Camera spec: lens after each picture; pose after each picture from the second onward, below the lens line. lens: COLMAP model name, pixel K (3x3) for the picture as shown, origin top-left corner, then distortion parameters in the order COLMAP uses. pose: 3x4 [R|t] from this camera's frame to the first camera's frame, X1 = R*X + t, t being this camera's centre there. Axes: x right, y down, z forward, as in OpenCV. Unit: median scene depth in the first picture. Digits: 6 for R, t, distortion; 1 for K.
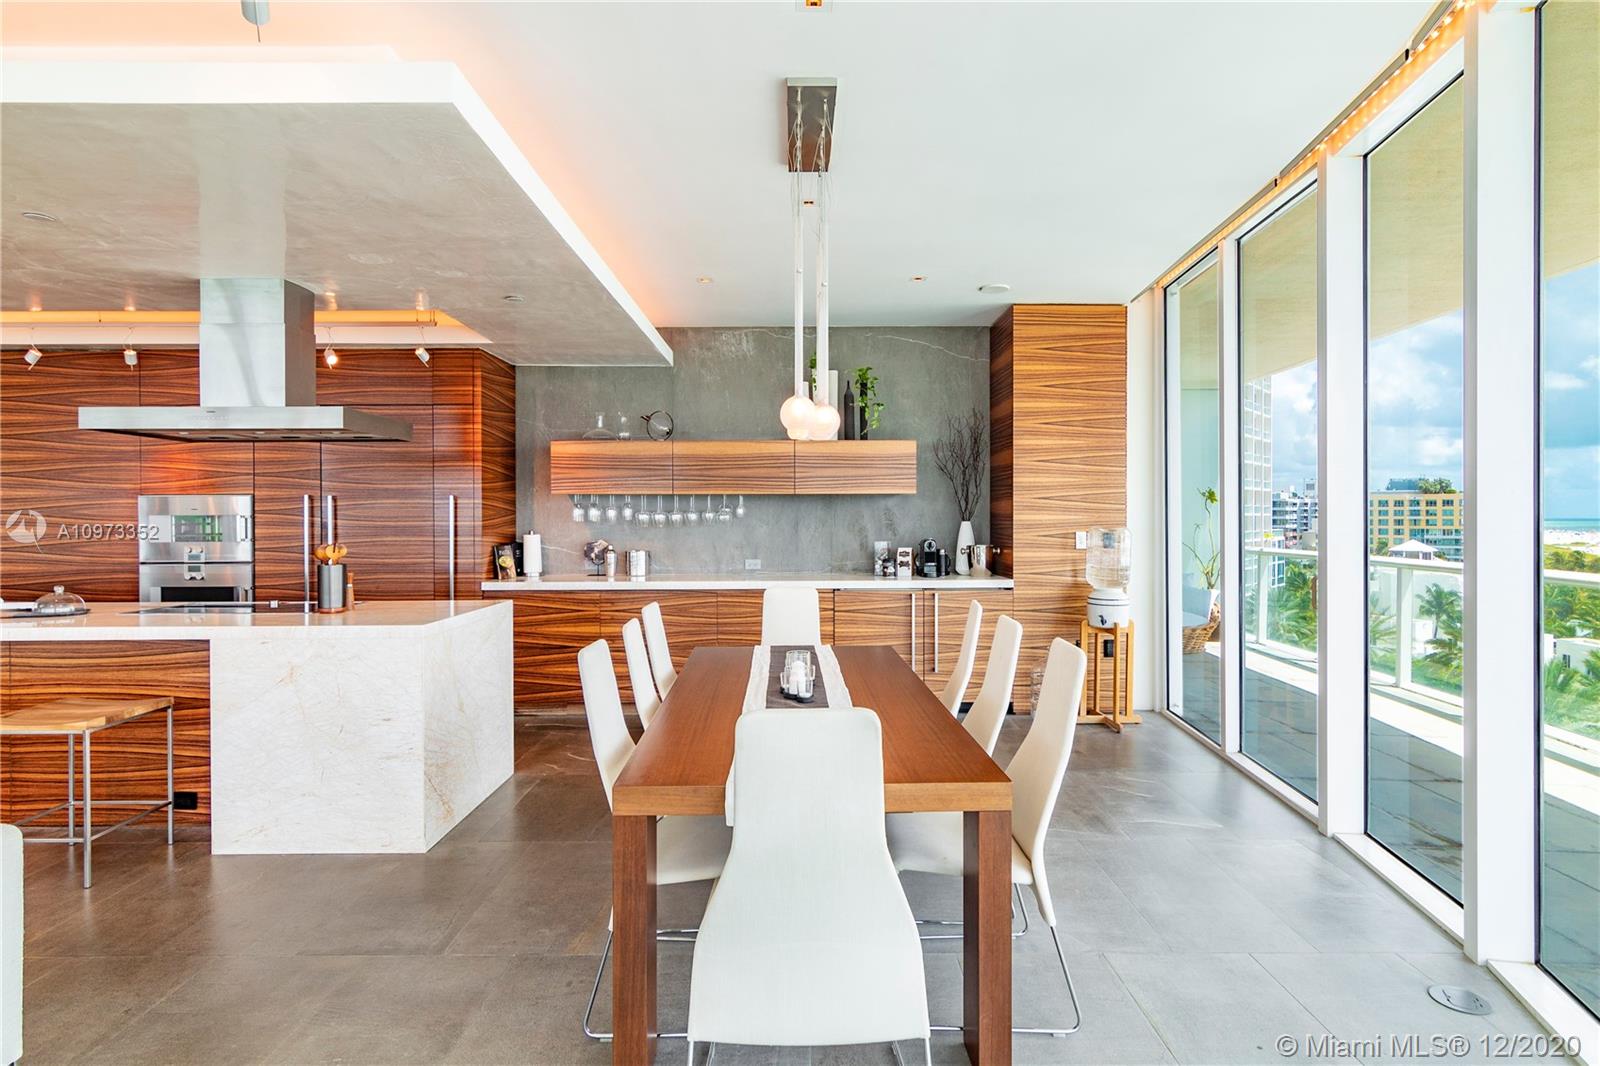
lens RADIAL K [[844.0, 0, 802.7], [0, 844.0, 518.6], [0, 0, 1]] dist [0.000188, 0.000240]
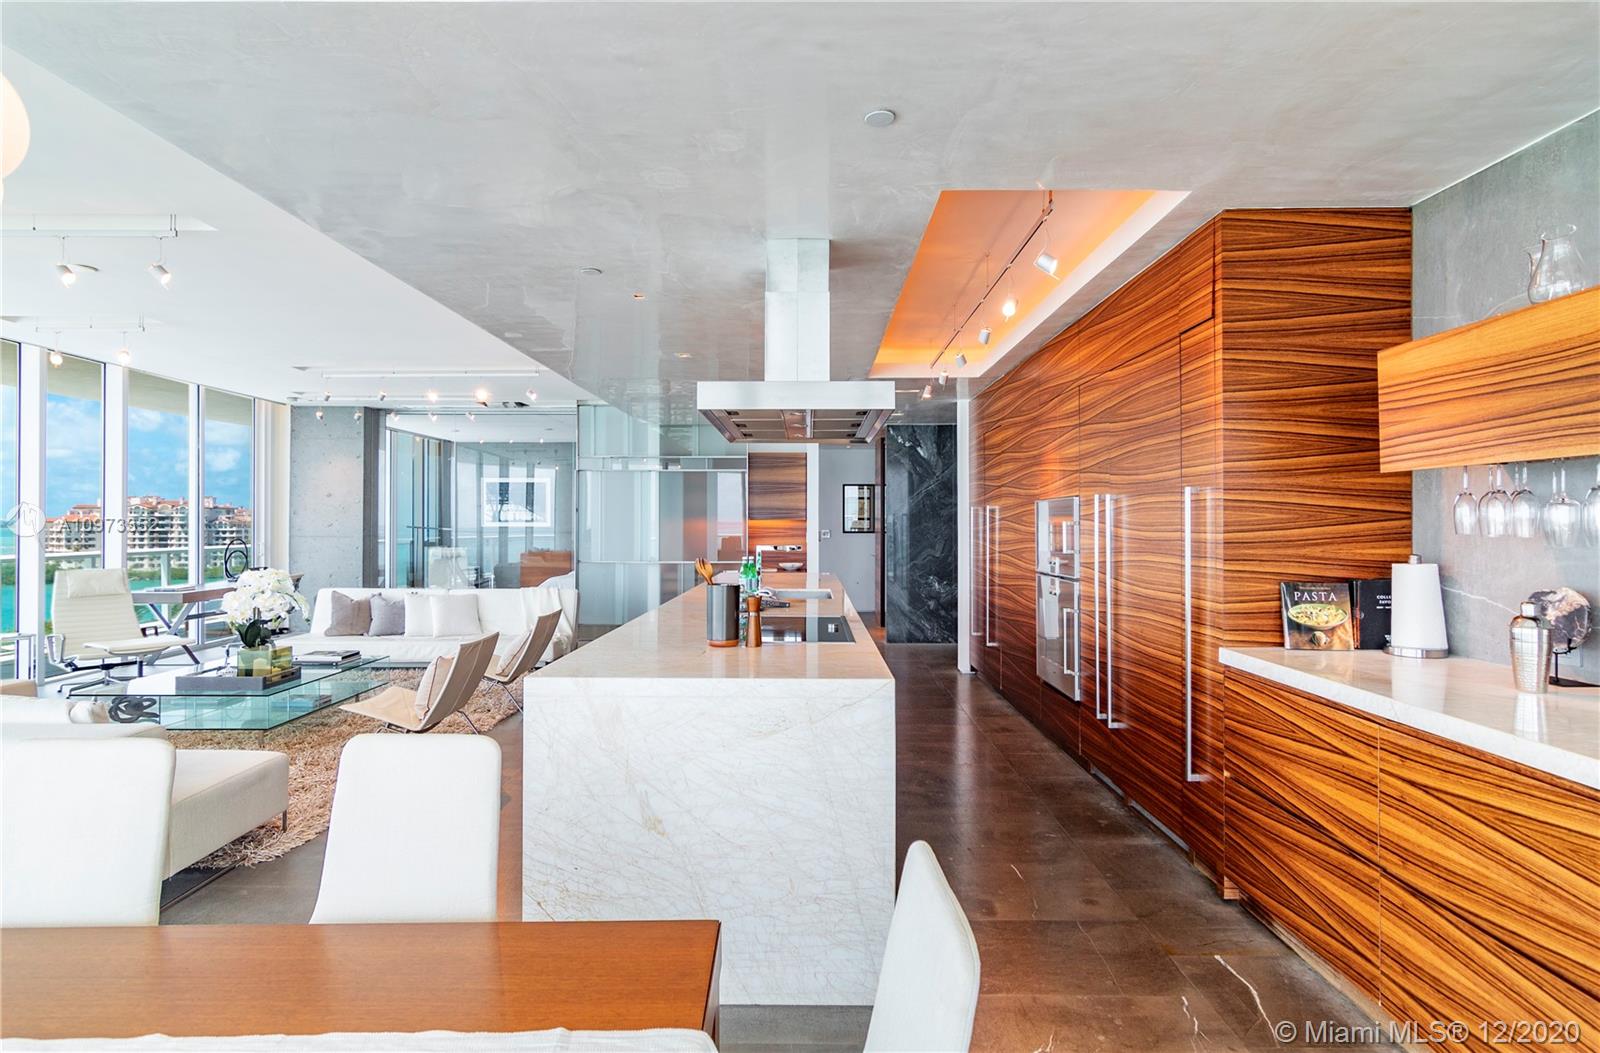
lens RADIAL K [[813.9, 0, 803.9], [0, 813.9, 519.1], [0, 0, 1]] dist [-0.001833, 0.001229]
pose [[-0.013115, -0.004253, -0.999905, 0.136358], [-0.004590, 0.999981, -0.004193, -0.002054], [0.999903, 0.004534, -0.013134, 0.747503]]
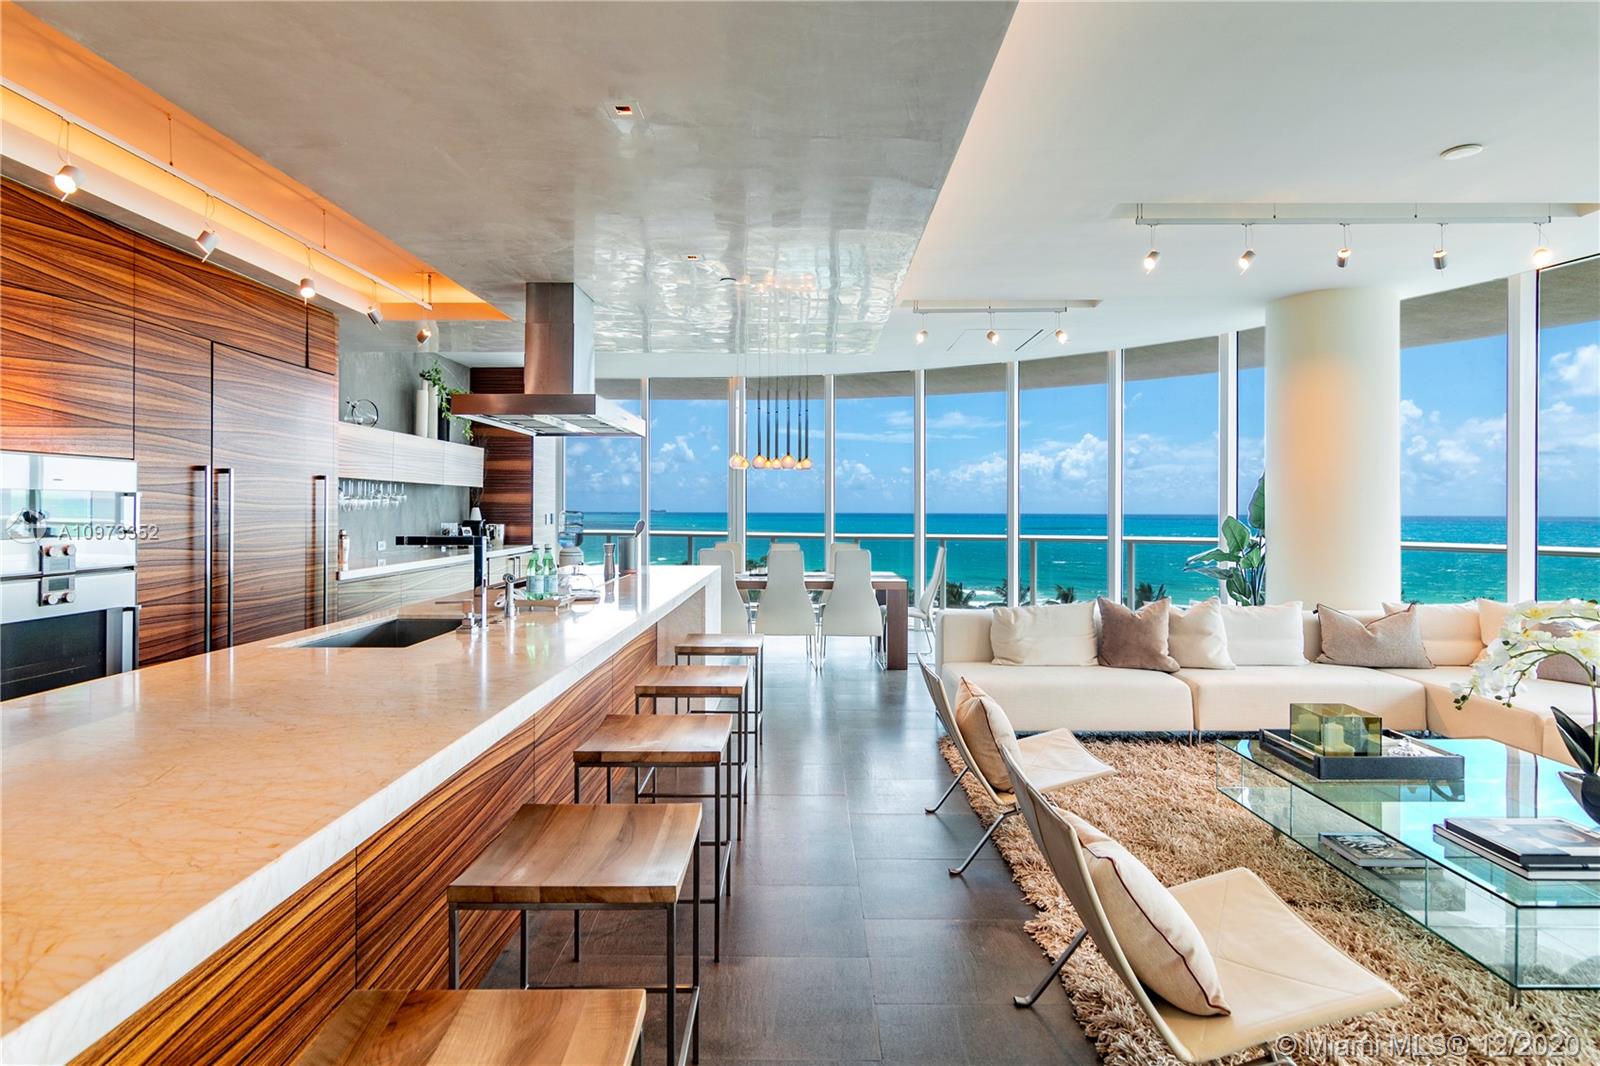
lens RADIAL K [[821.2, 0, 797.5], [0, 821.2, 510.7], [0, 0, 1]] dist [-0.003743, -0.000768]
pose [[0.016803, 0.000807, 0.999858, -1.257567], [0.001049, 0.999999, -0.000825, 0.010906], [-0.999858, 0.001063, 0.016802, 0.491034]]
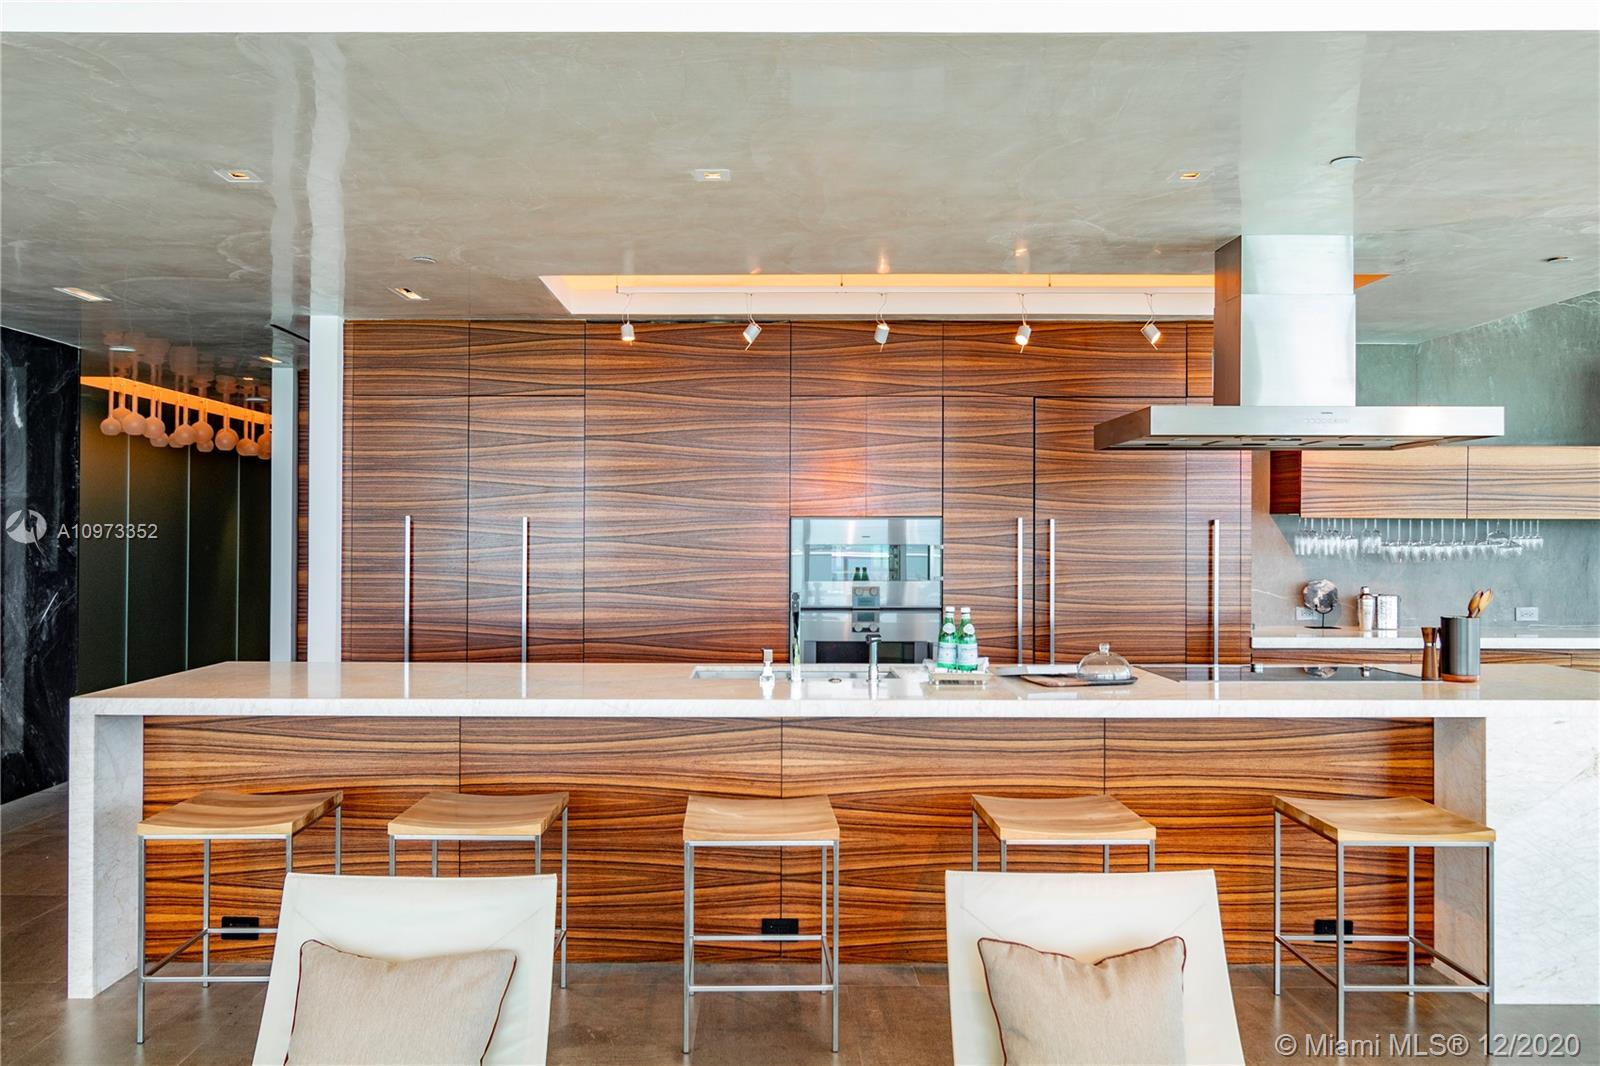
lens RADIAL K [[1151.6, 0, 800.0], [0, 1151.6, 533.0], [0, 0, 1]] dist [-0.001026, -0.001359]
pose [[0.999908, 0.004306, -0.012878, -0.762599], [-0.004450, 0.999928, -0.011126, -0.002757], [0.012829, 0.011182, 0.999855, -0.011730]]
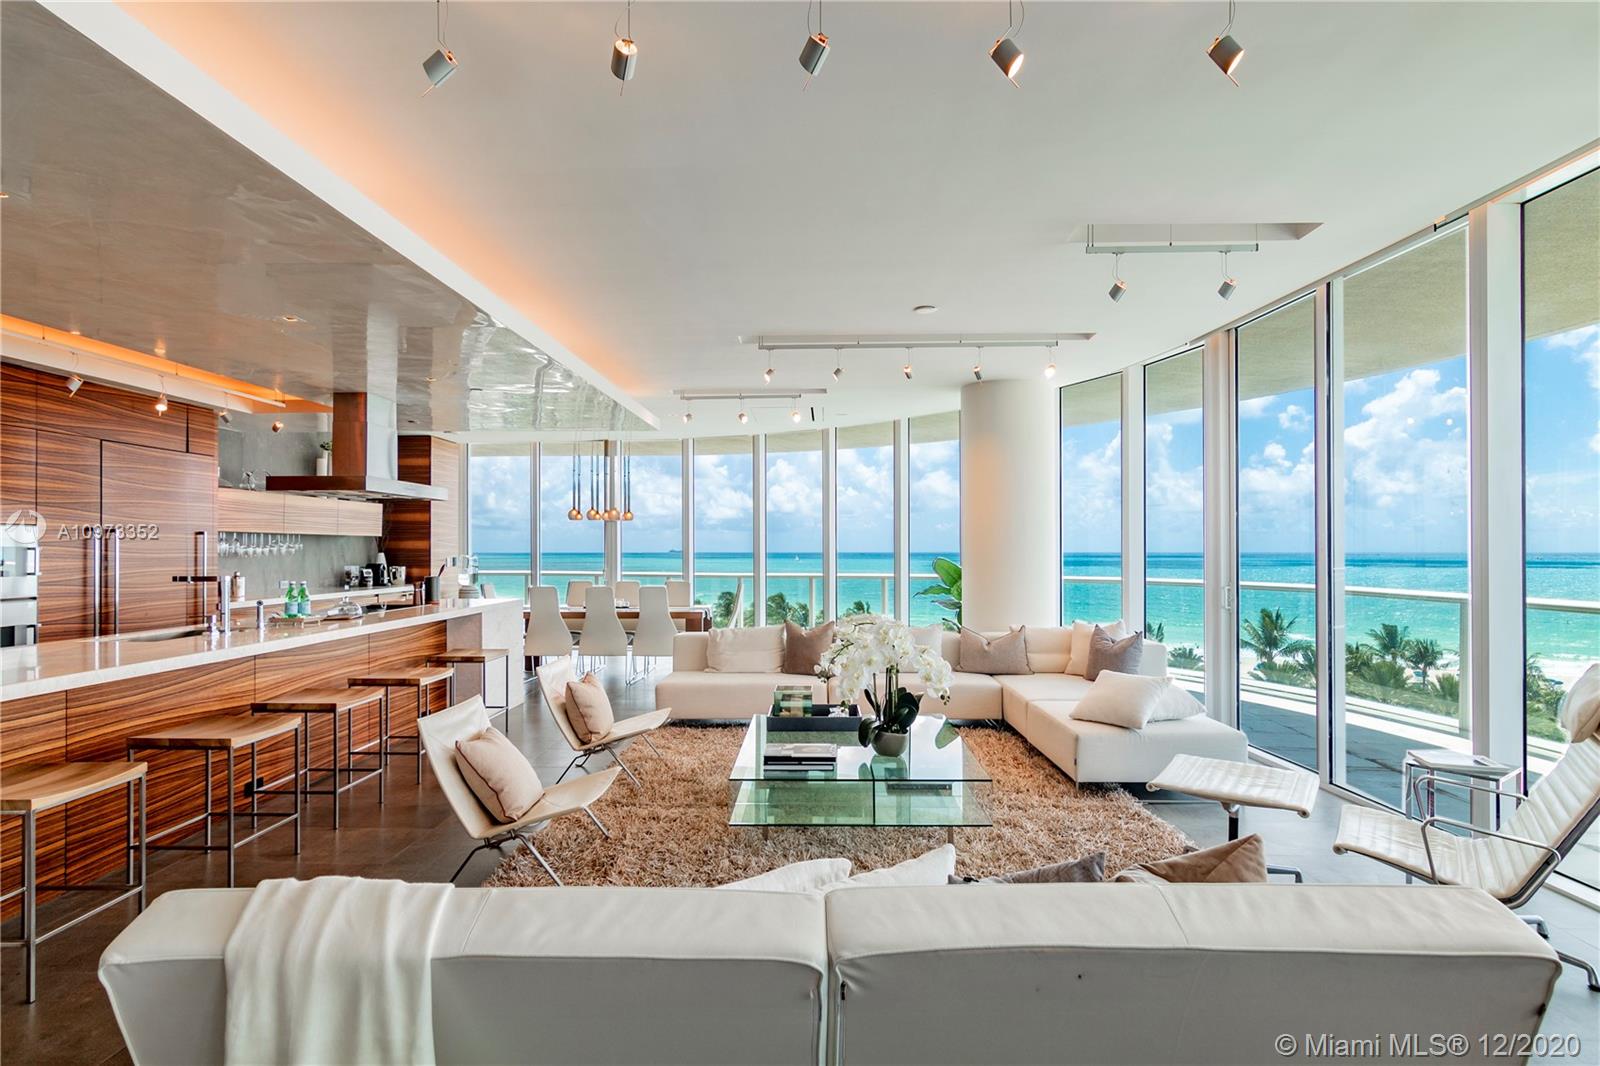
lens RADIAL K [[820.3, 0, 801.1], [0, 820.3, 545.5], [0, 0, 1]] dist [0.000647, 0.000405]
pose [[0.040737, 0.007006, 0.999145, -1.525728], [0.005453, 0.999959, -0.007234, 0.005329], [-0.999155, 0.005743, 0.040697, 0.115596]]
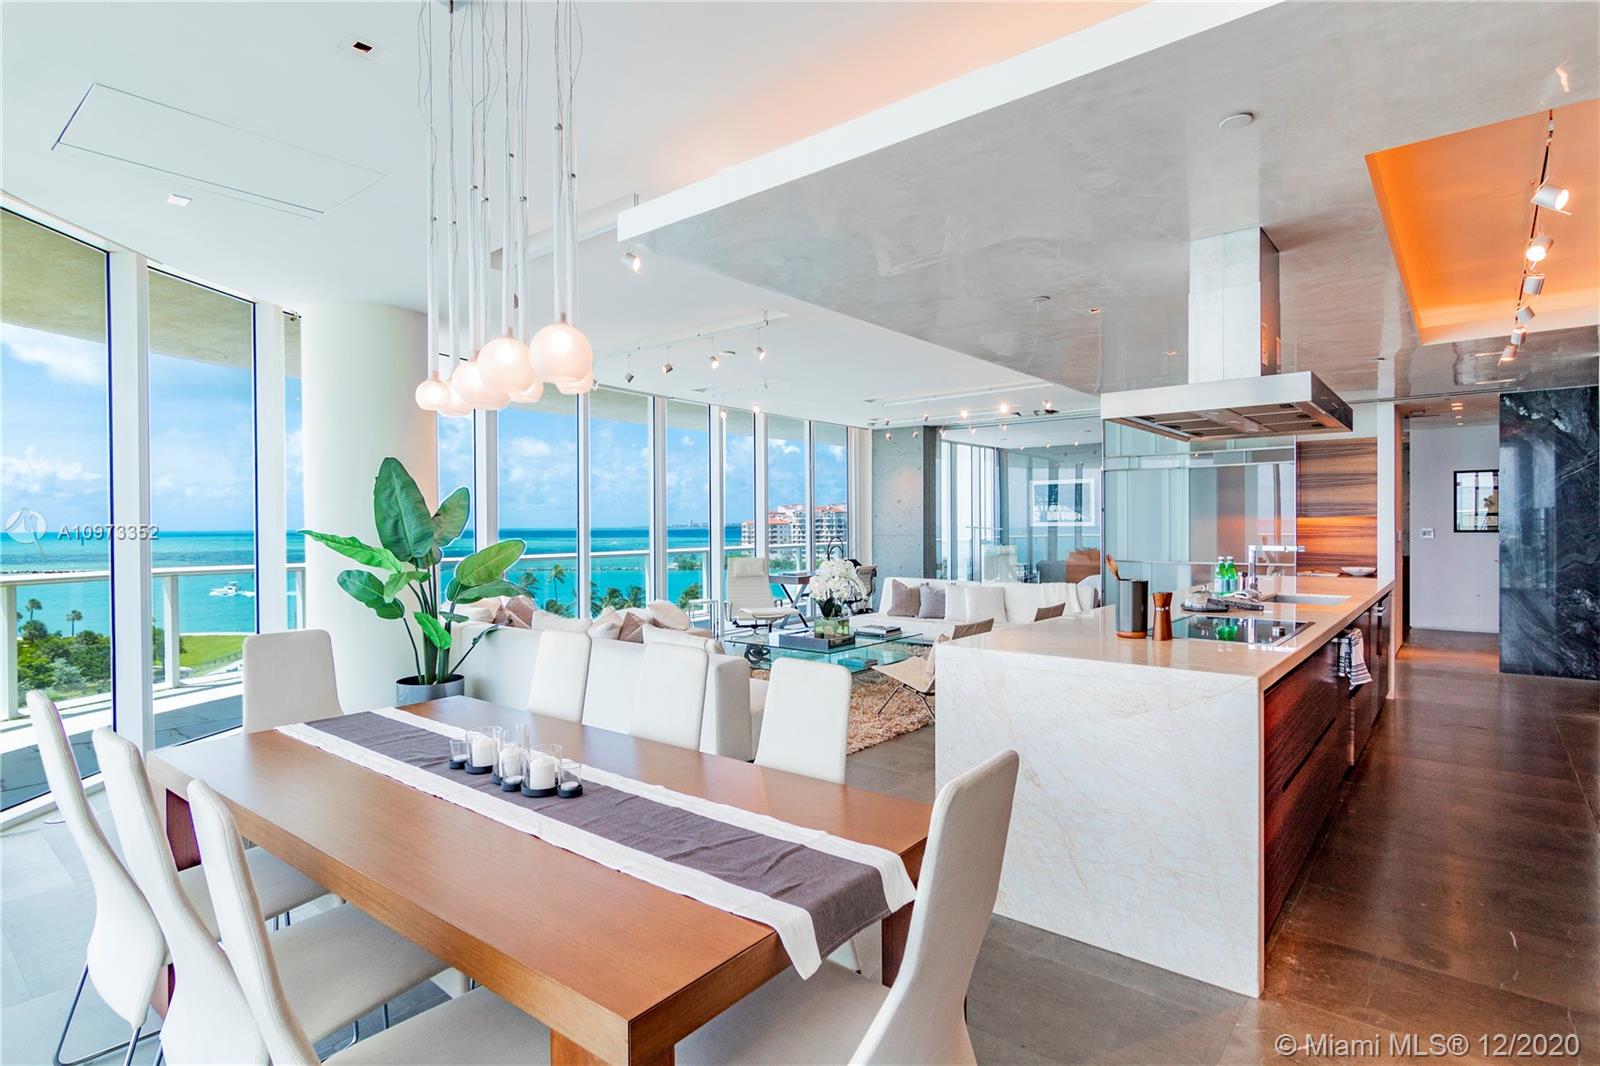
lens RADIAL K [[815.7, 0, 803.5], [0, 815.7, 531.9], [0, 0, 1]] dist [0.000798, 0.000435]
pose [[-0.642132, 0.012407, -0.766494, 0.188759], [0.004864, 0.999915, 0.012110, -0.003114], [0.766579, 0.004048, -0.642138, 0.876008]]
